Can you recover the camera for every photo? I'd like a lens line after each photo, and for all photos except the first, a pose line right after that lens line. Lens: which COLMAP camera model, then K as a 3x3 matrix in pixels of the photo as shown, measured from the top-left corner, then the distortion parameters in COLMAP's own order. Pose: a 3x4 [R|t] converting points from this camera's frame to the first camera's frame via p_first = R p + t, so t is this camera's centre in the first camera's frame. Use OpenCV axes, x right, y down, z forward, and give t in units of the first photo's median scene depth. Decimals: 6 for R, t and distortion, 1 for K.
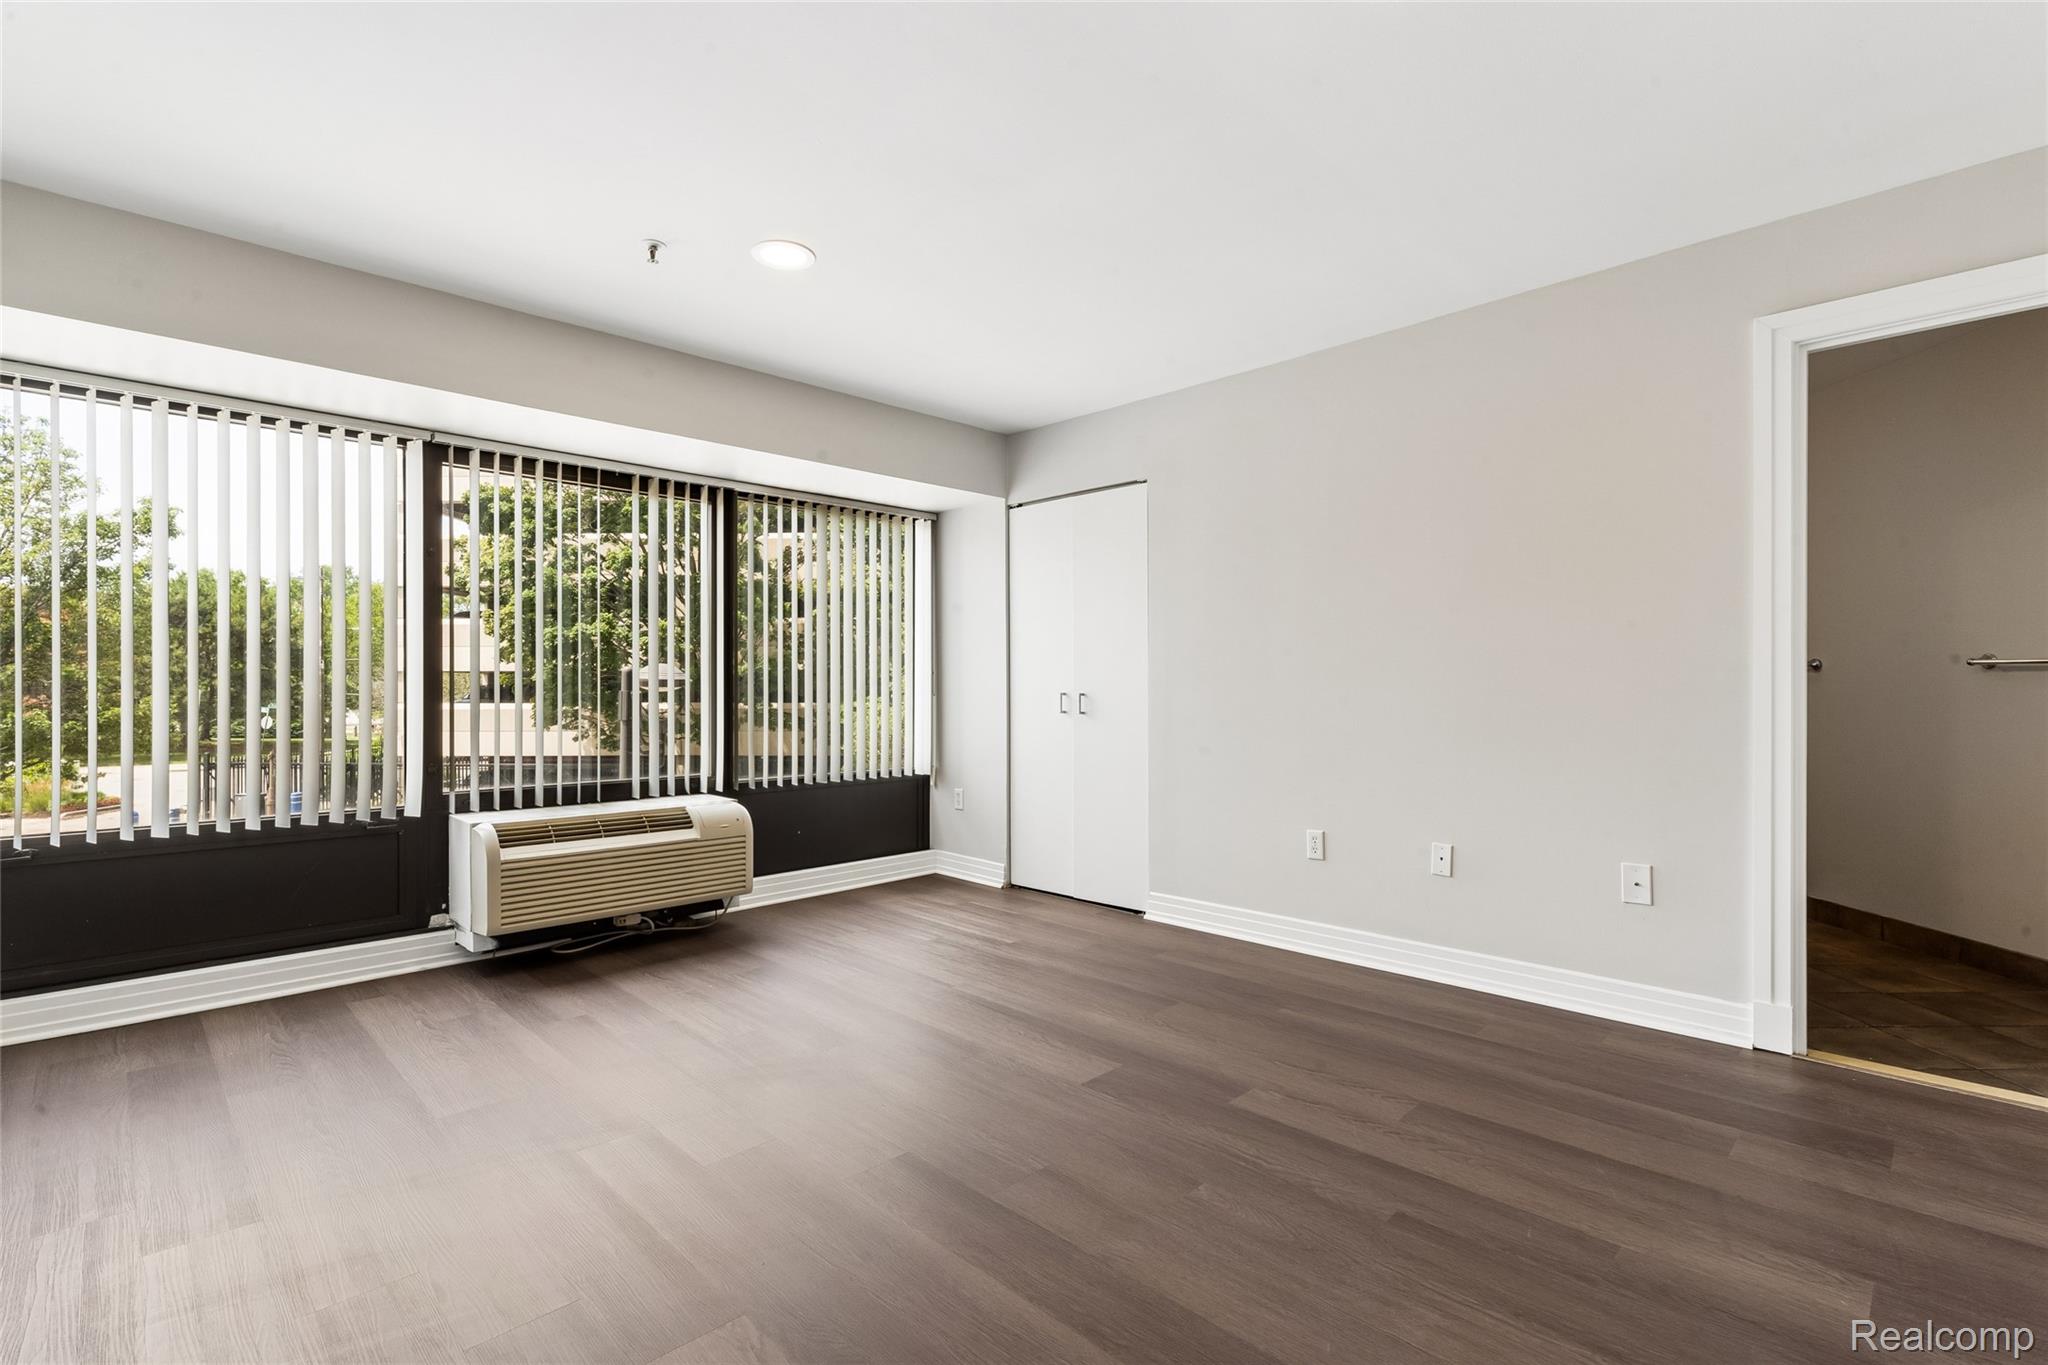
lens RADIAL K [[925.9, 0, 1025.4], [0, 925.9, 676.5], [0, 0, 1]] dist [-0.008452, 0.001129]
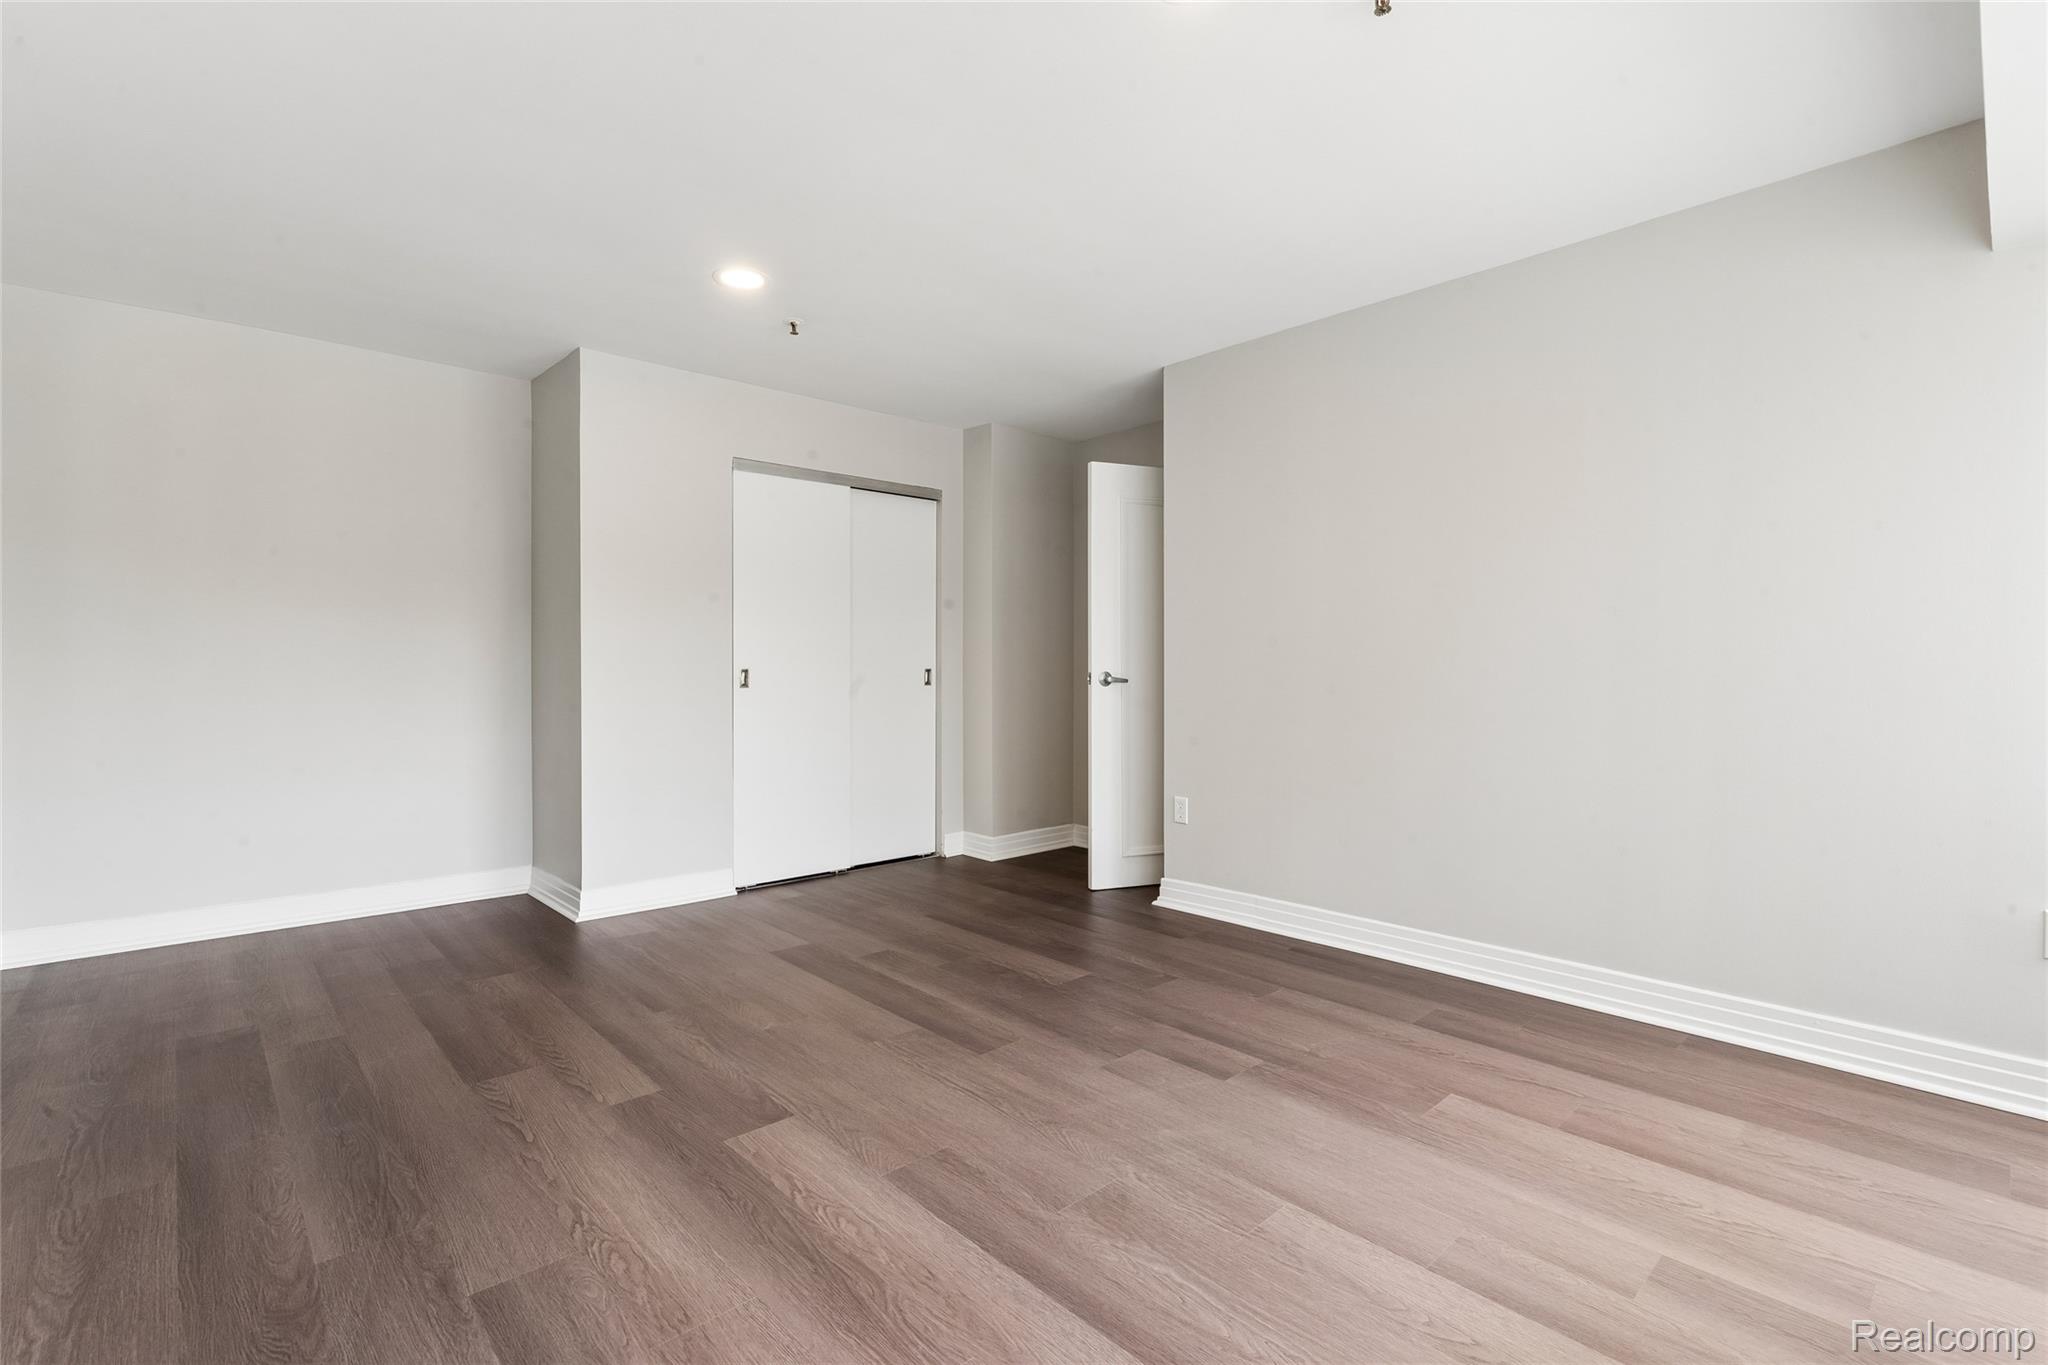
lens RADIAL K [[925.9, 0, 1025.4], [0, 925.9, 676.5], [0, 0, 1]] dist [-0.008452, 0.001129]
pose [[-0.999640, 0.004071, 0.026518, -0.149677], [0.003955, 0.999982, -0.004439, 0.022818], [-0.026535, -0.004332, -0.999638, 1.518588]]
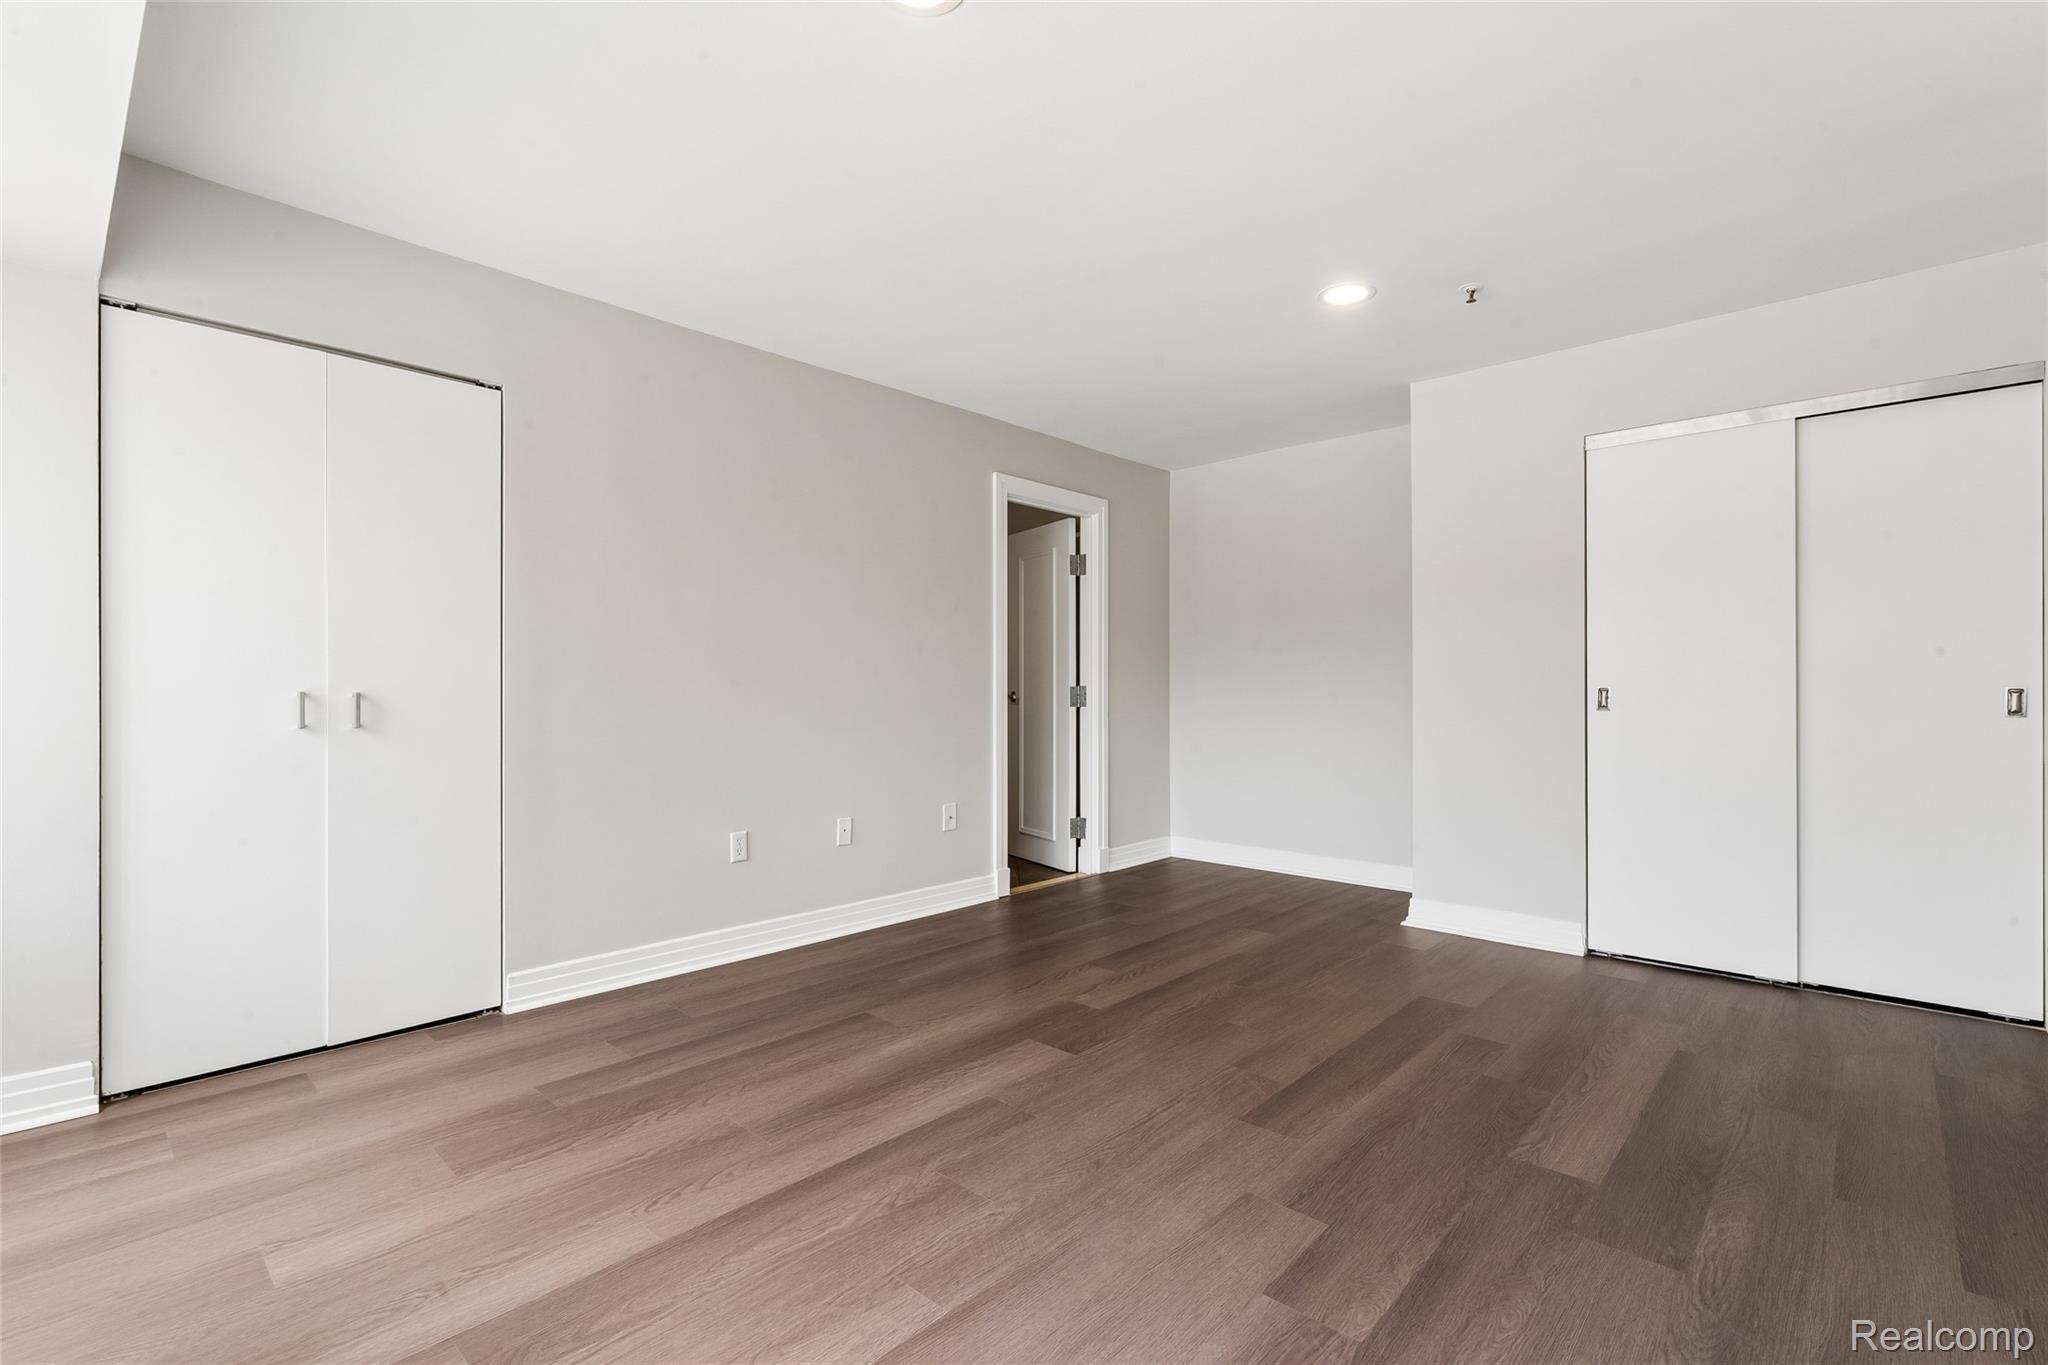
lens RADIAL K [[925.9, 0, 1025.4], [0, 925.9, 676.5], [0, 0, 1]] dist [-0.008452, 0.001129]
pose [[-0.042350, 0.018721, 0.998927, -0.820434], [-0.012924, 0.999731, -0.019284, 0.020729], [-0.999019, -0.013727, -0.042097, 0.897346]]
